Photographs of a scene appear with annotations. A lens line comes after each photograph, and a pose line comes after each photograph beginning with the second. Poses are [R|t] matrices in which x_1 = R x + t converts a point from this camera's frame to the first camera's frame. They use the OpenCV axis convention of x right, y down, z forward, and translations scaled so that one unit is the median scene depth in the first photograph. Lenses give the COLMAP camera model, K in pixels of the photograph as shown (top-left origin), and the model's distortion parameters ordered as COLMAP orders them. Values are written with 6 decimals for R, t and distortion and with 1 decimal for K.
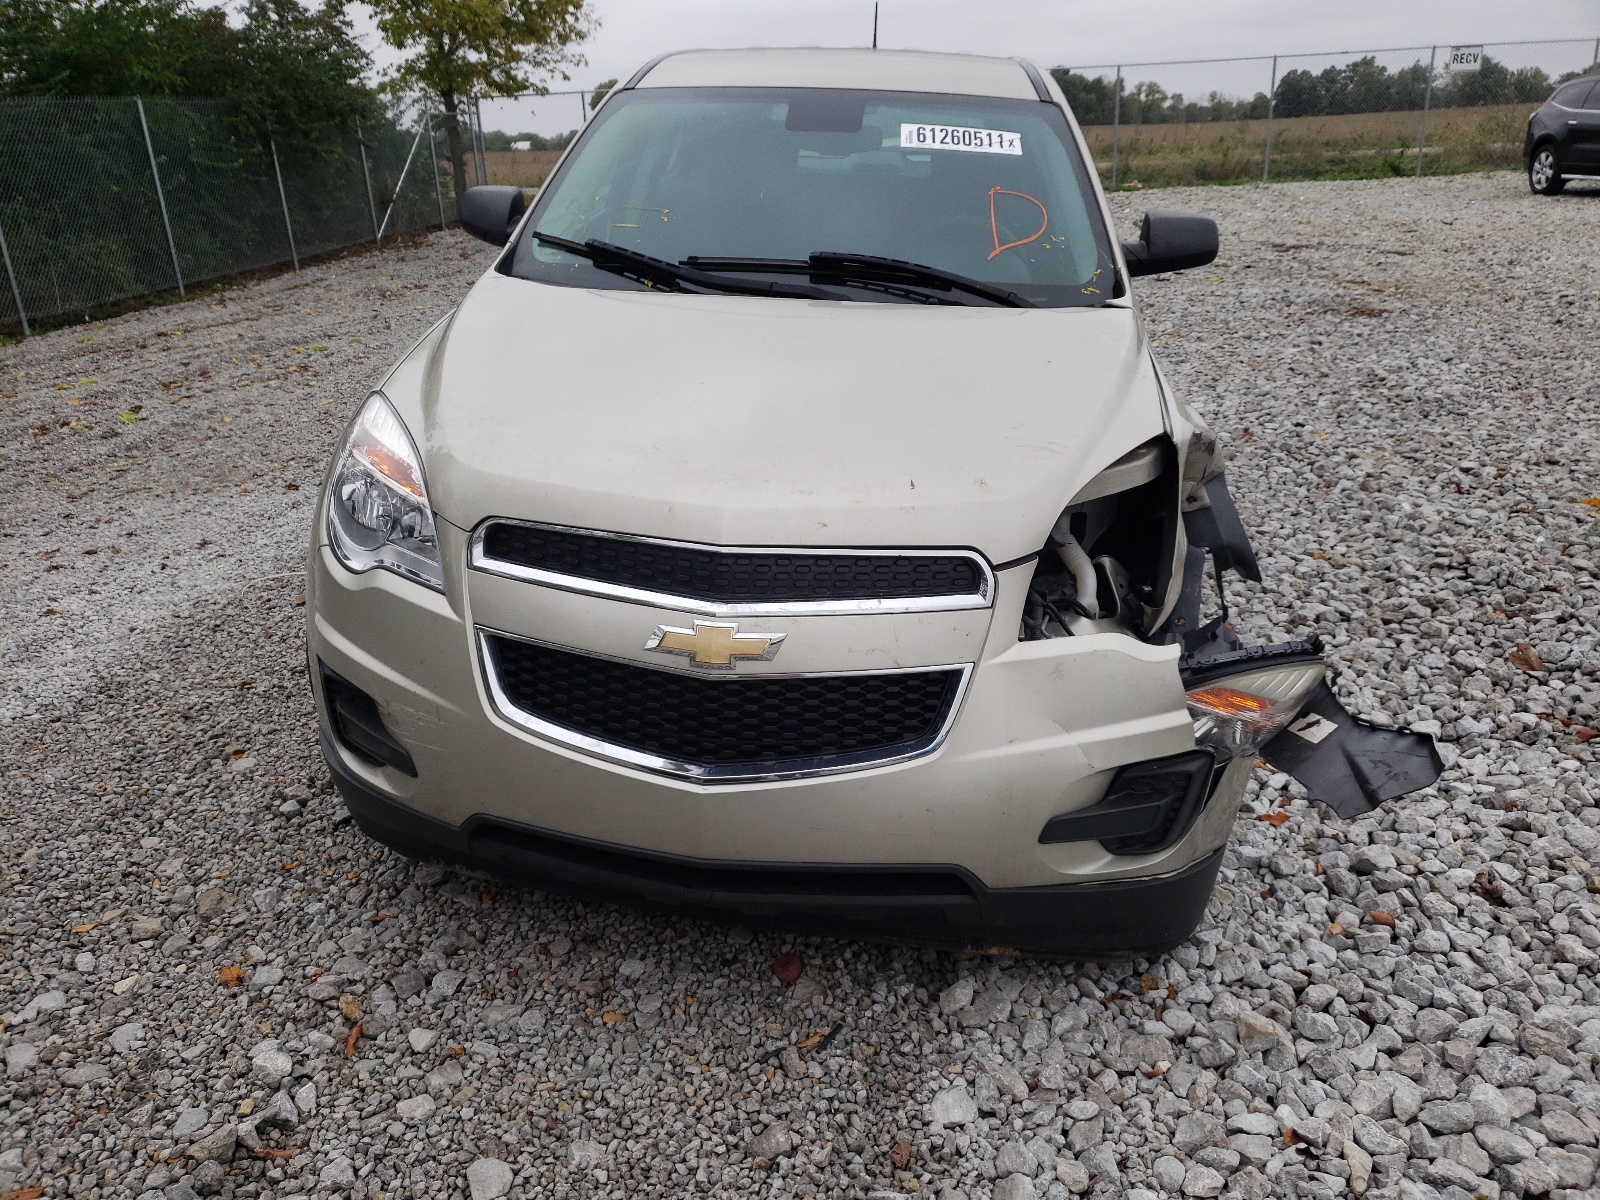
lens RADIAL K [[1202.8, 0, 801.7], [0, 1202.8, 617.6], [0, 0, 1]] dist [0.014519, 0.002990]
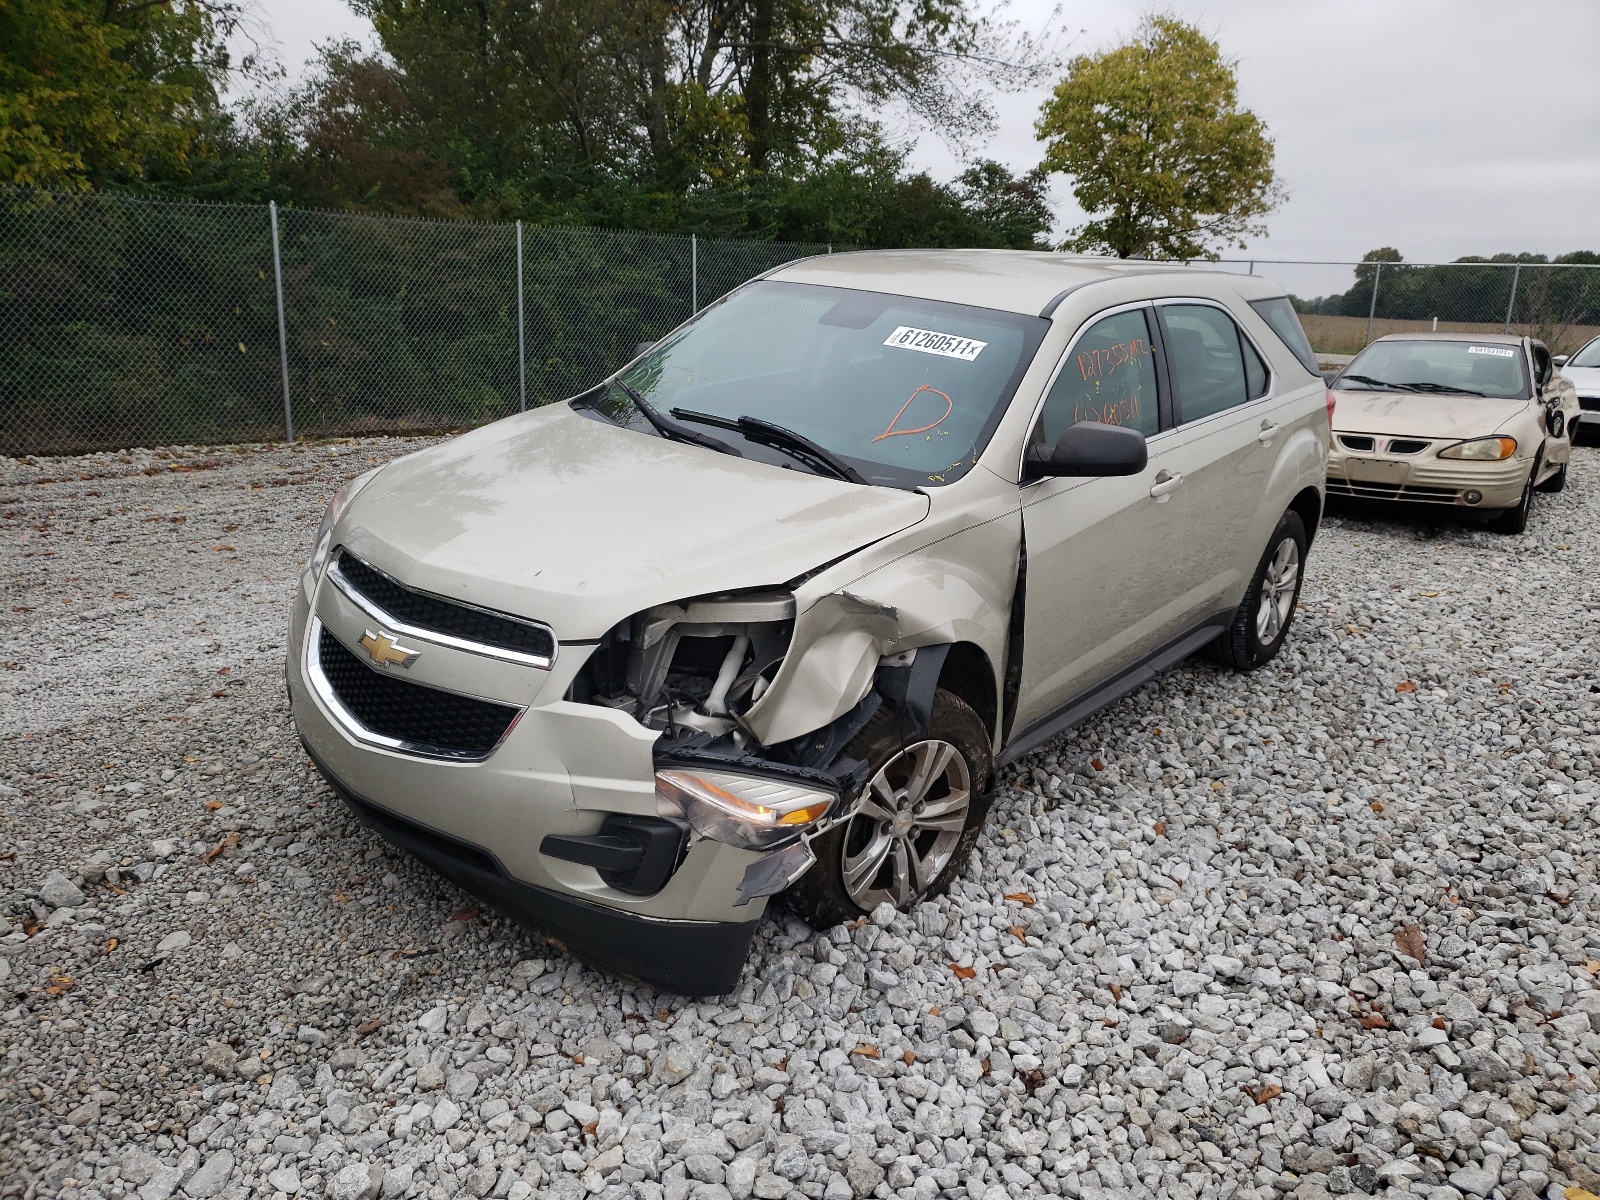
lens RADIAL K [[1190.4, 0, 806.8], [0, 1190.4, 590.4], [0, 0, 1]] dist [0.013672, -0.002363]
pose [[0.859722, 0.196879, -0.471293, 0.708451], [-0.257725, 0.963858, -0.067491, -0.054644], [0.440972, 0.179487, 0.879391, -0.060122]]
